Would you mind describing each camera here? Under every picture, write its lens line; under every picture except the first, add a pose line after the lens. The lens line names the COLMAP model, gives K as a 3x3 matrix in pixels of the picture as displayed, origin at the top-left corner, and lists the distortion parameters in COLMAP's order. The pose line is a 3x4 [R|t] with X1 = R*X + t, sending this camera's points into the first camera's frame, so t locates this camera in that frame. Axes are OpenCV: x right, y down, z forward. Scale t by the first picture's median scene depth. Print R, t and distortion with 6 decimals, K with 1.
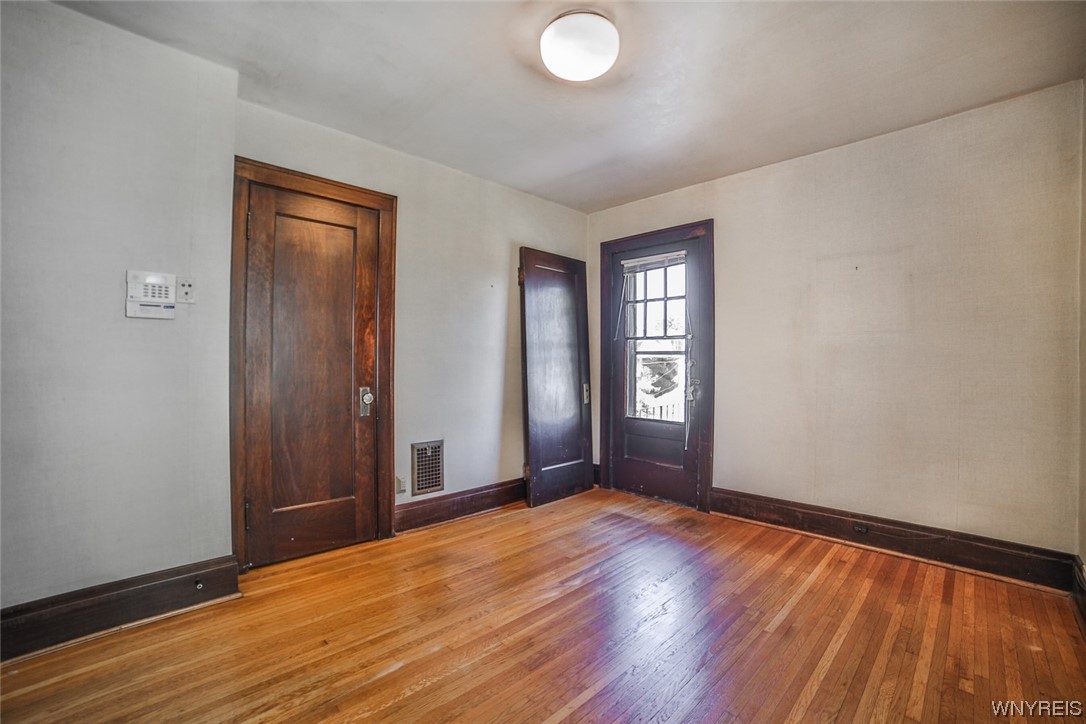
lens RADIAL K [[470.7, 0, 543.0], [0, 470.7, 362.0], [0, 0, 1]] dist [-0.109538, 0.039249]
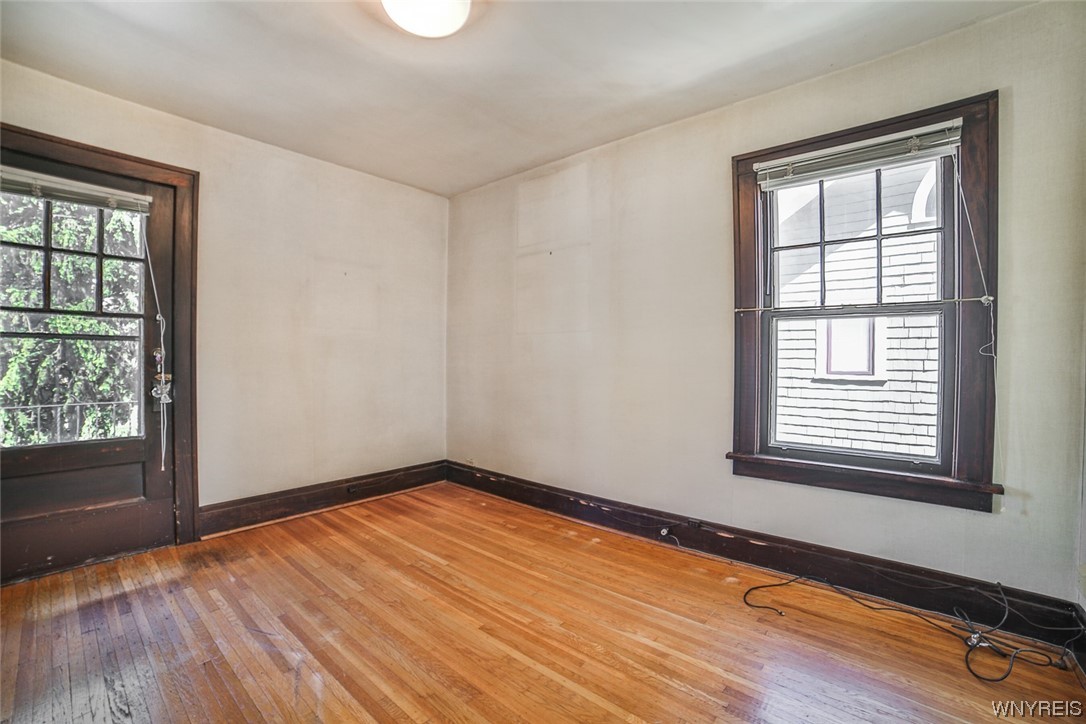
lens RADIAL K [[470.7, 0, 543.0], [0, 470.7, 362.0], [0, 0, 1]] dist [-0.109538, 0.039249]
pose [[-0.101683, -0.017850, 0.994657, -0.581293], [-0.007649, 0.999823, 0.017161, -0.000046], [-0.994787, -0.005863, -0.101801, 0.610261]]
